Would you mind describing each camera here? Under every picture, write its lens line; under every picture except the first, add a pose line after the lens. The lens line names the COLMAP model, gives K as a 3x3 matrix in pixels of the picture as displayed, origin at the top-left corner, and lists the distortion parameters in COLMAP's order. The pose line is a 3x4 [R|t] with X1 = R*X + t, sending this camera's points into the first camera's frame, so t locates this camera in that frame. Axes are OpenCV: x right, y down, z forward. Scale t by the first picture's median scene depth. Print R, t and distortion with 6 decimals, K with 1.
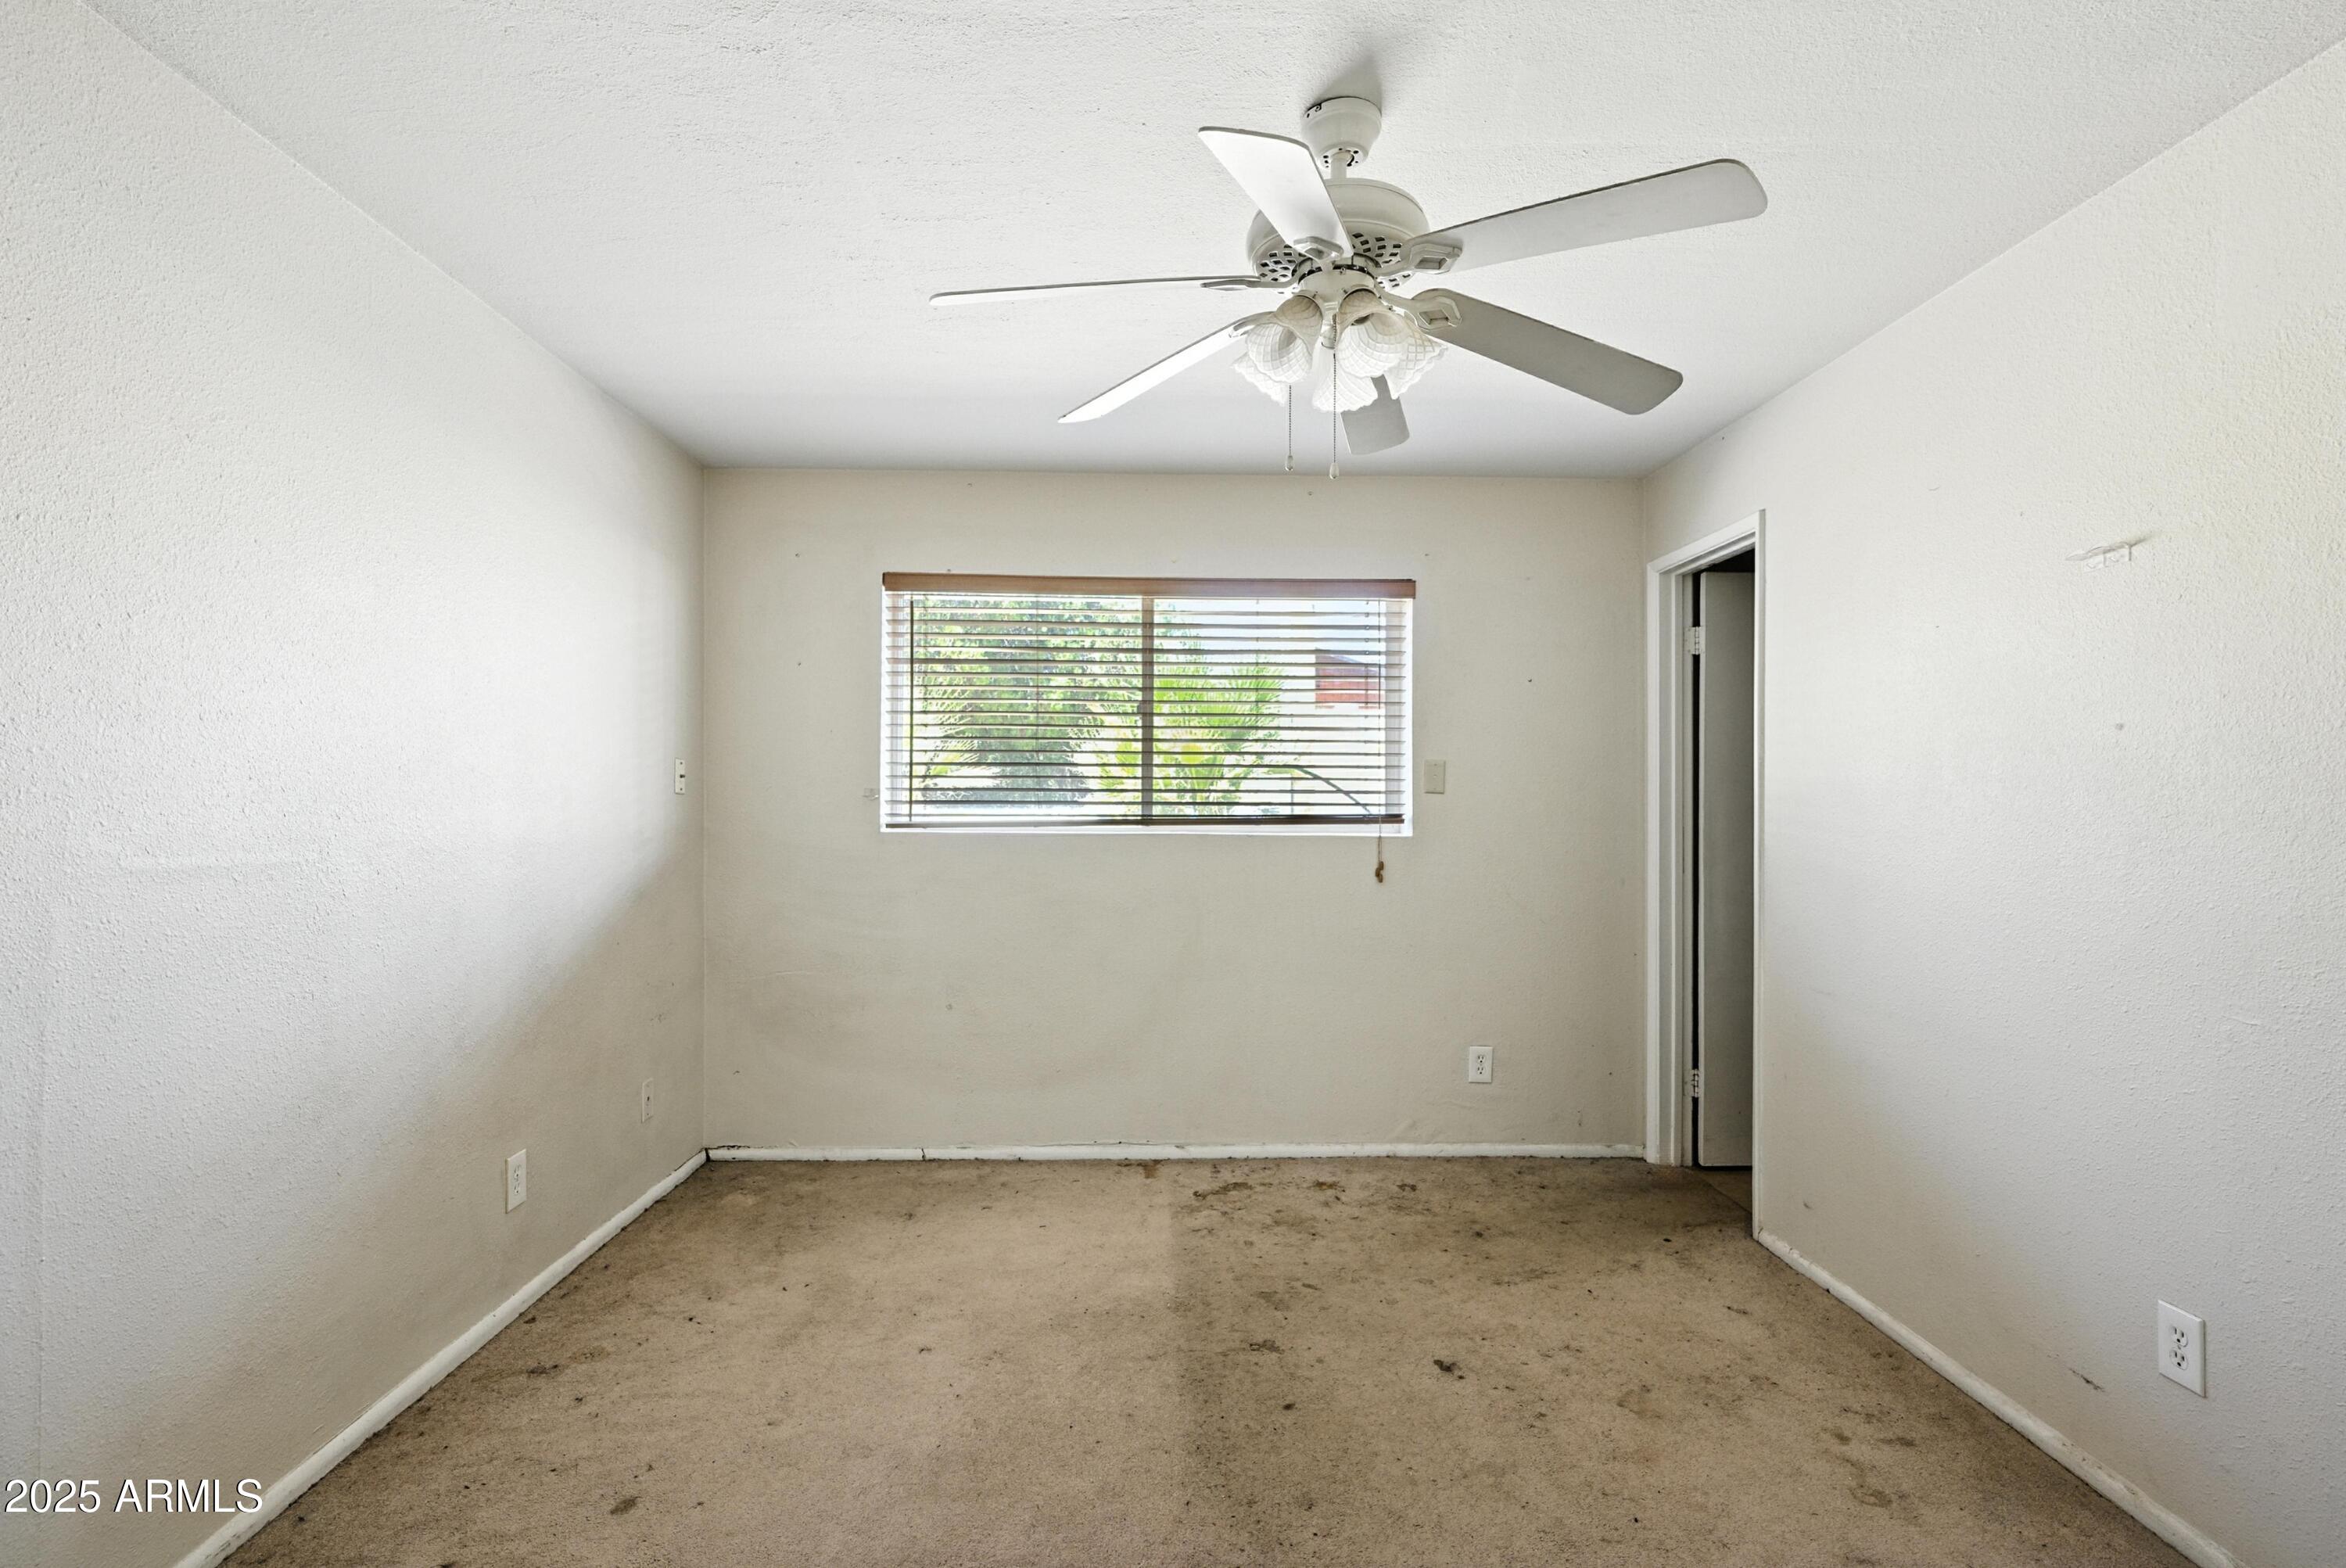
lens RADIAL K [[1140.7, 0, 1174.3], [0, 1140.7, 794.9], [0, 0, 1]] dist [0.001515, -0.000979]
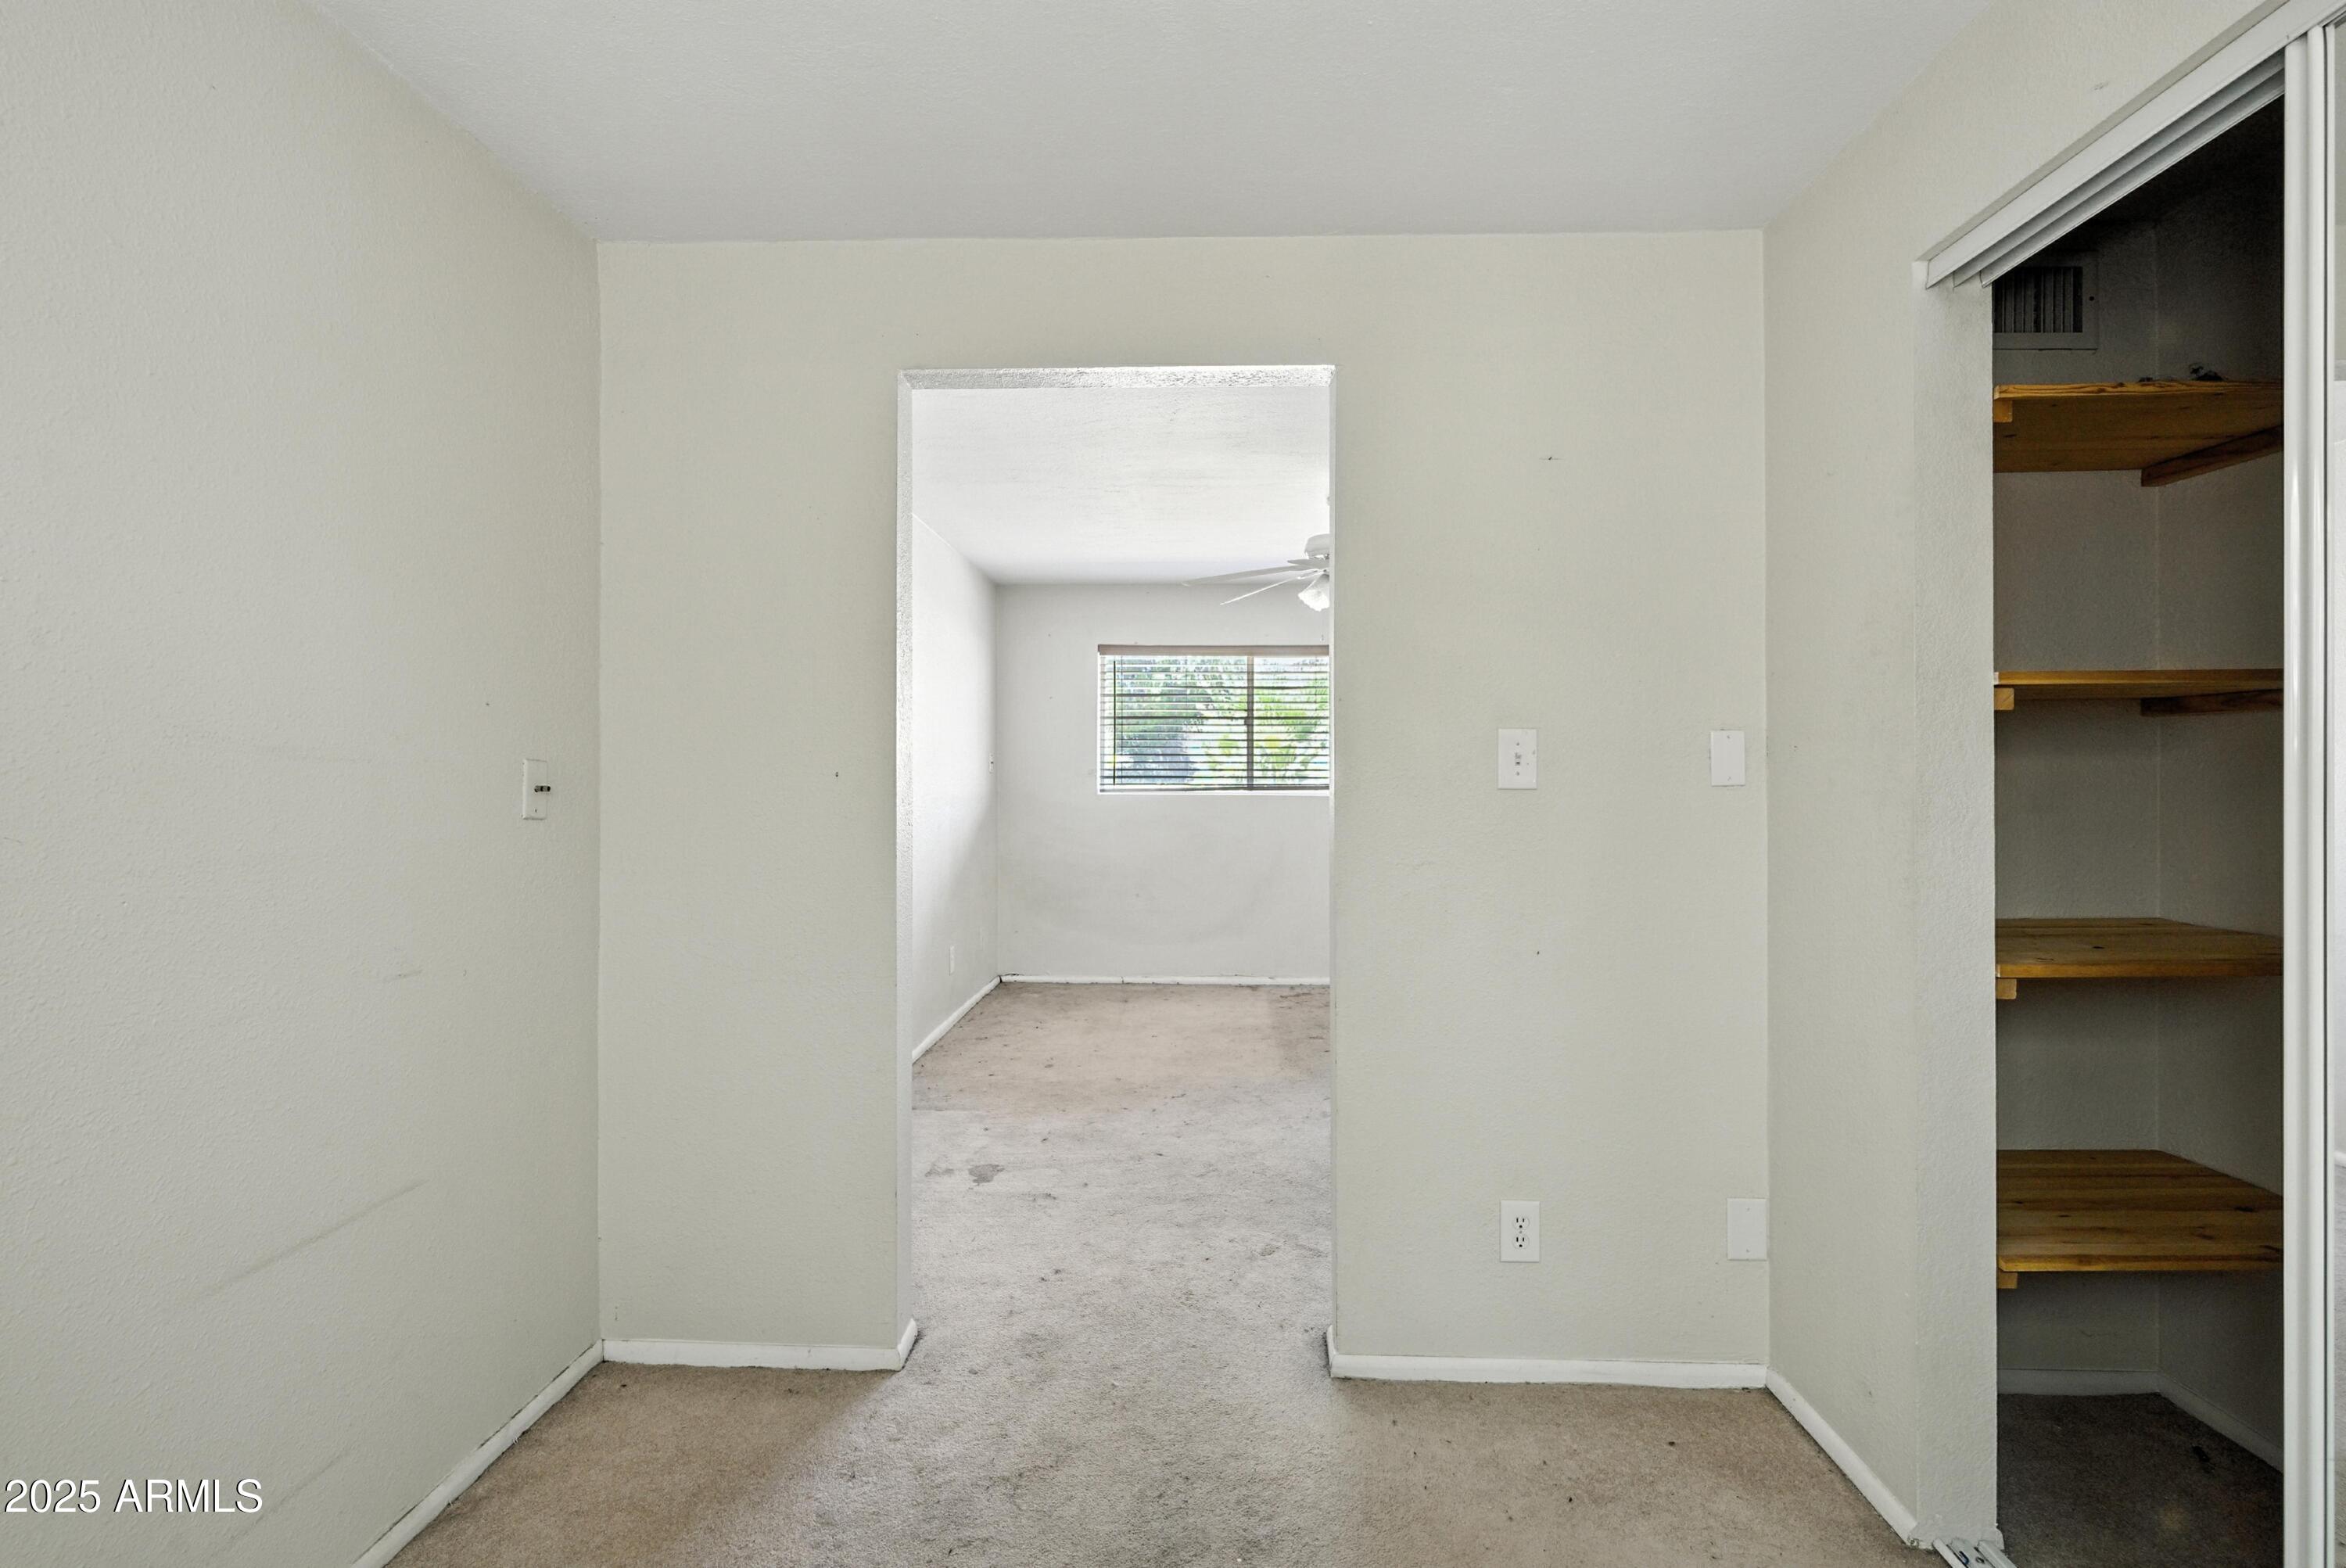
lens RADIAL K [[1130.6, 0, 1175.6], [0, 1130.6, 728.2], [0, 0, 1]] dist [0.000575, -0.000187]
pose [[0.997891, -0.004431, -0.064766, -0.027928], [0.001927, 0.999250, -0.038675, -0.001284], [0.064889, 0.038469, 0.997151, -0.751168]]
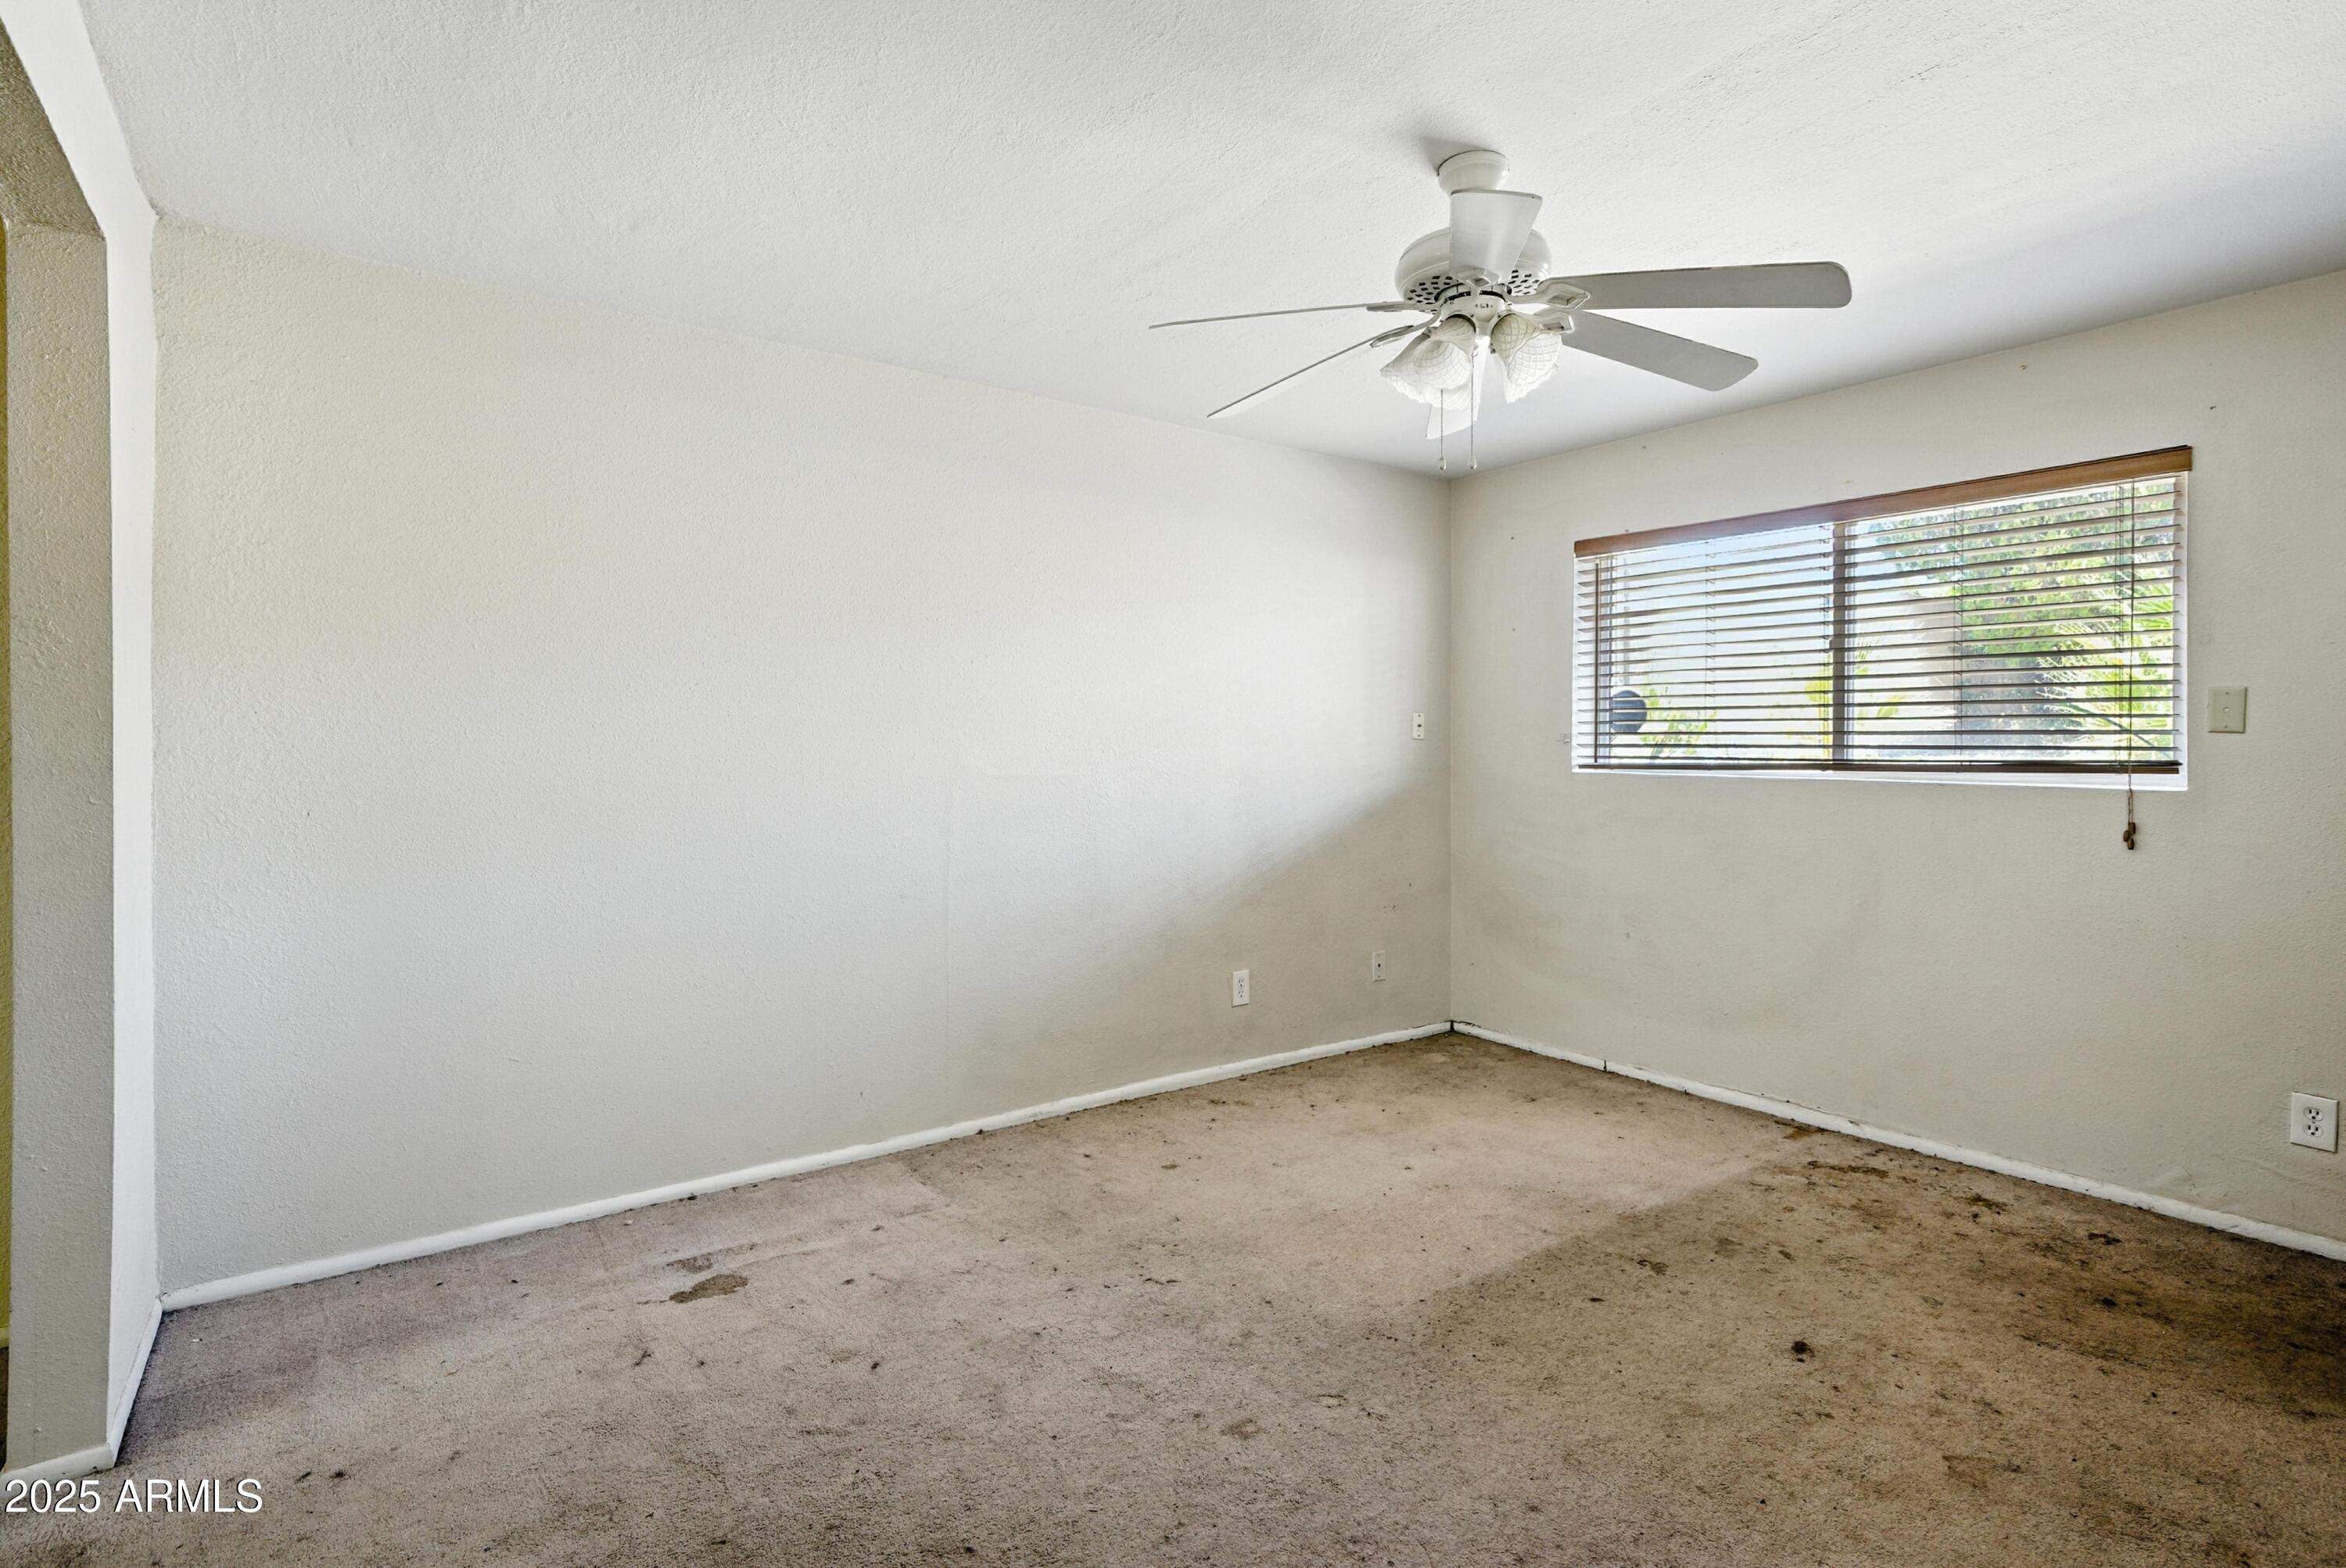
lens RADIAL K [[1155.6, 0, 1169.1], [0, 1155.6, 747.8], [0, 0, 1]] dist [-0.001365, -0.001136]
pose [[0.560093, 0.001032, -0.828429, 0.485250], [0.003900, 0.999985, 0.003882, 0.002722], [0.828421, -0.005405, 0.560080, 0.030544]]
